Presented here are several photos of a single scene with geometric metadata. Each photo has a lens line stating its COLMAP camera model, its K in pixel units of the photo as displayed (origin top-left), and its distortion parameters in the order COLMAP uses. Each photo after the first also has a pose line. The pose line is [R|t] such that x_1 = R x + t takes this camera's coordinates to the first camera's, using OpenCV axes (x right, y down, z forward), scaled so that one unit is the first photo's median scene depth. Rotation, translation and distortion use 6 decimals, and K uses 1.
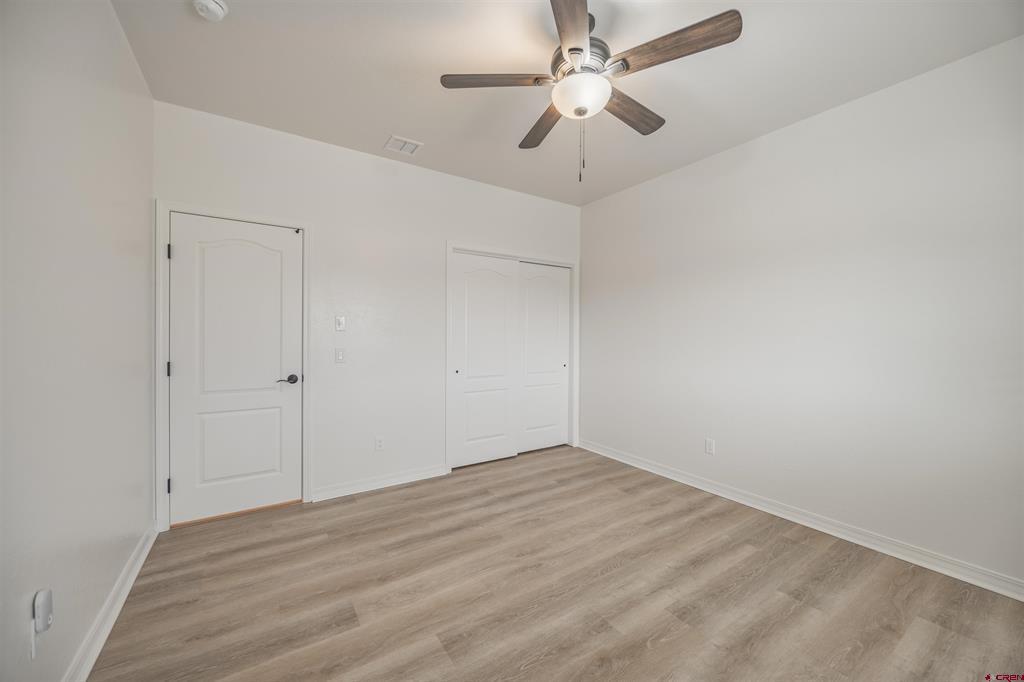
lens RADIAL K [[386.4, 0, 510.1], [0, 386.4, 337.6], [0, 0, 1]] dist [-0.002973, -0.000314]
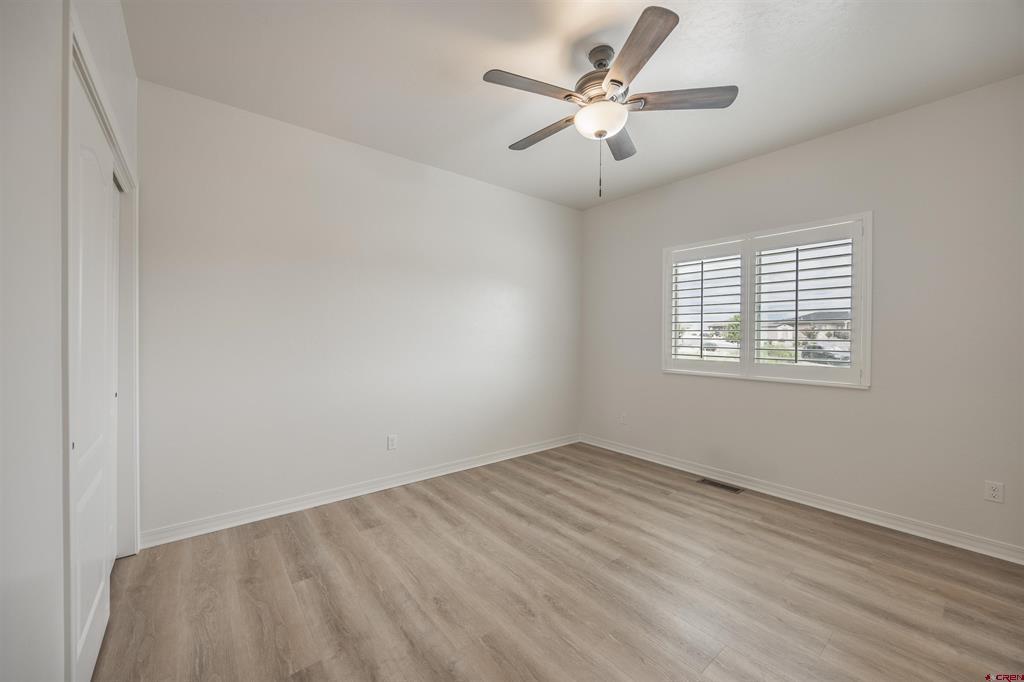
lens RADIAL K [[386.4, 0, 510.1], [0, 386.4, 337.6], [0, 0, 1]] dist [-0.002973, -0.000314]
pose [[-0.087304, -0.017413, 0.996030, -0.625204], [-0.005343, 0.999841, 0.017012, -0.022512], [-0.996167, -0.003837, -0.087383, 0.911072]]
